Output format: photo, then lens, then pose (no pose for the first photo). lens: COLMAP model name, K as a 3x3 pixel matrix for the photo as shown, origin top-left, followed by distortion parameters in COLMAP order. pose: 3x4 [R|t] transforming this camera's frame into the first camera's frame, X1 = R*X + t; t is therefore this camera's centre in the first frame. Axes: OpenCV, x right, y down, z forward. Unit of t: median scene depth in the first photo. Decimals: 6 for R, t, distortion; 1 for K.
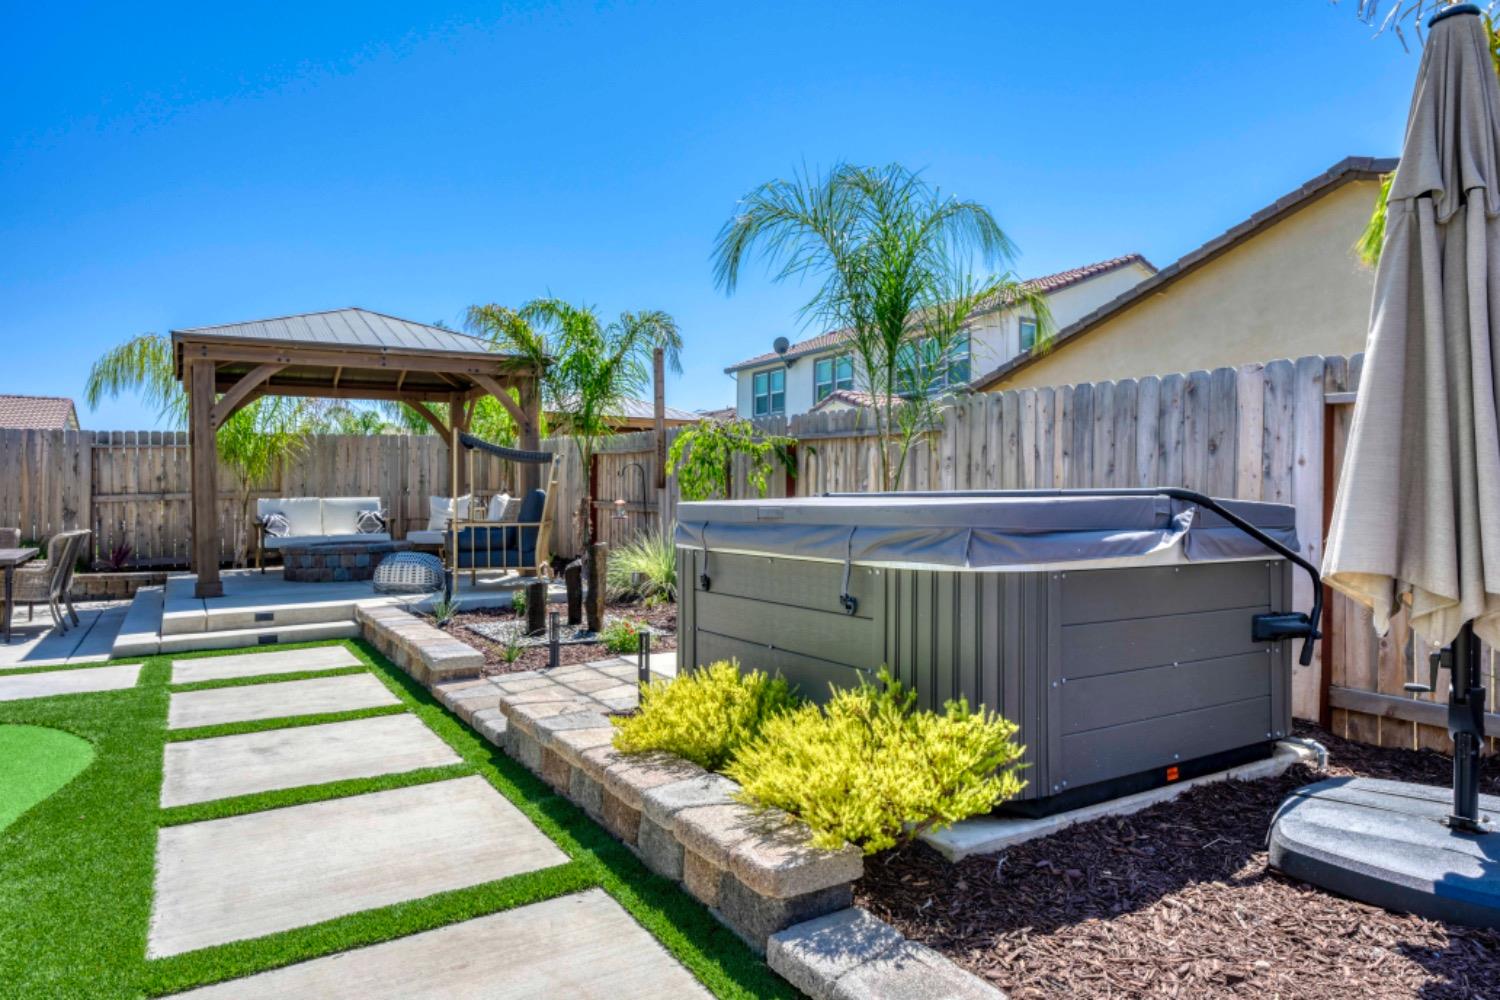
lens RADIAL K [[885.0, 0, 754.0], [0, 885.0, 509.6], [0, 0, 1]] dist [-0.002707, -0.003382]
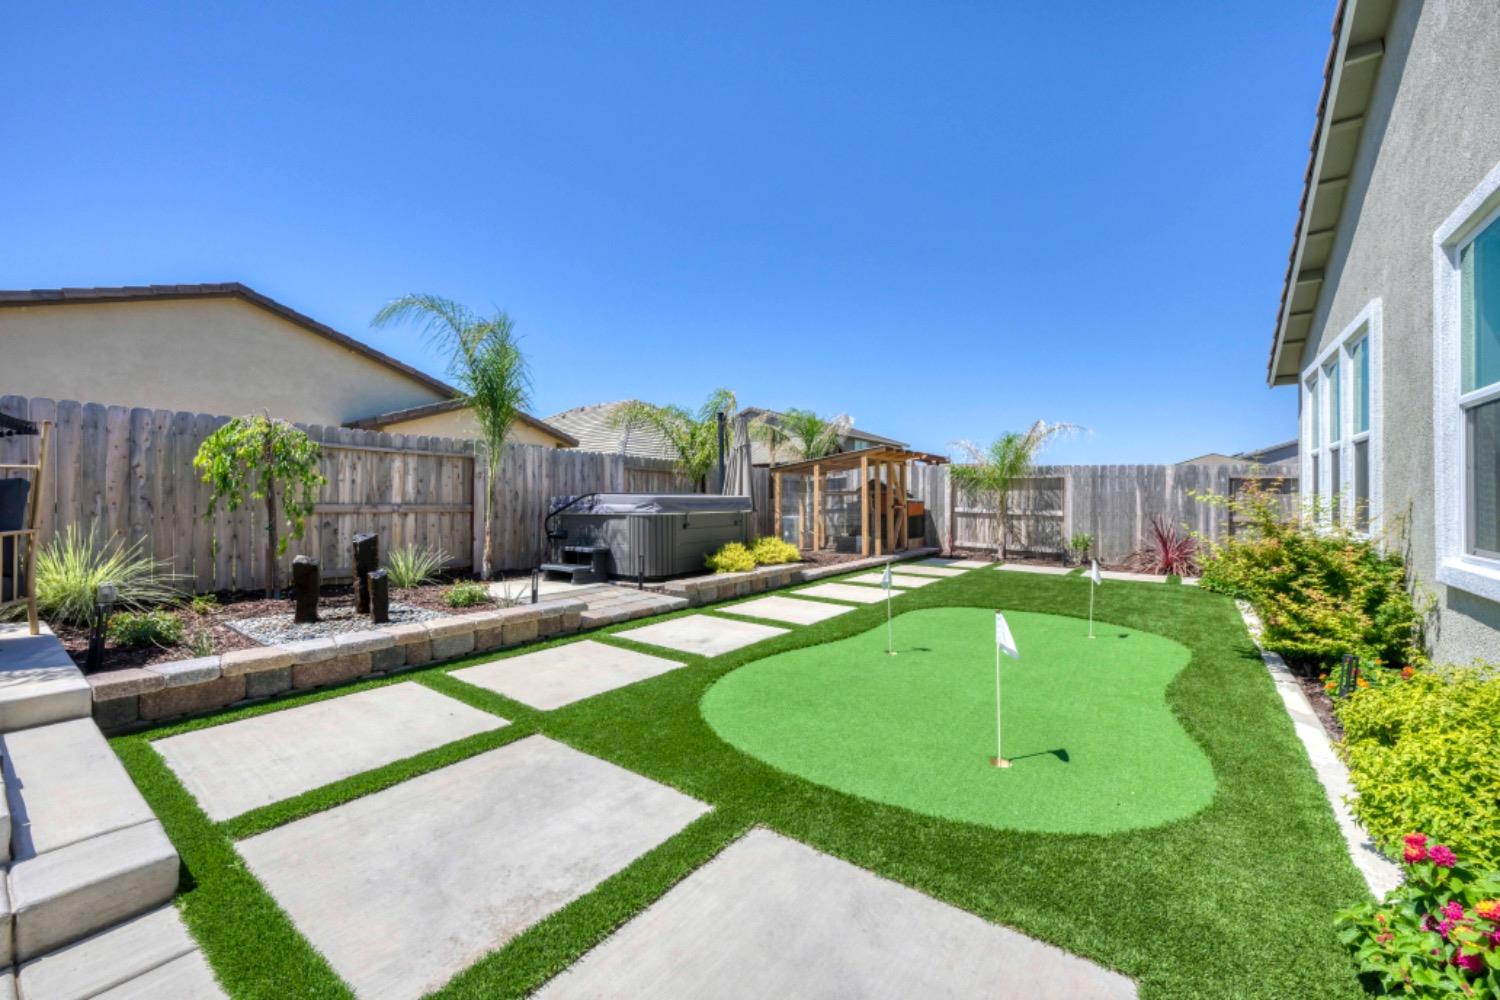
lens RADIAL K [[597.4, 0, 751.4], [0, 597.4, 495.3], [0, 0, 1]] dist [-0.001904, 0.000099]
pose [[-0.360031, 0.003060, 0.932935, -0.646323], [0.011340, 0.999935, 0.001097, -0.003348], [-0.932871, 0.010974, -0.360043, 0.508909]]
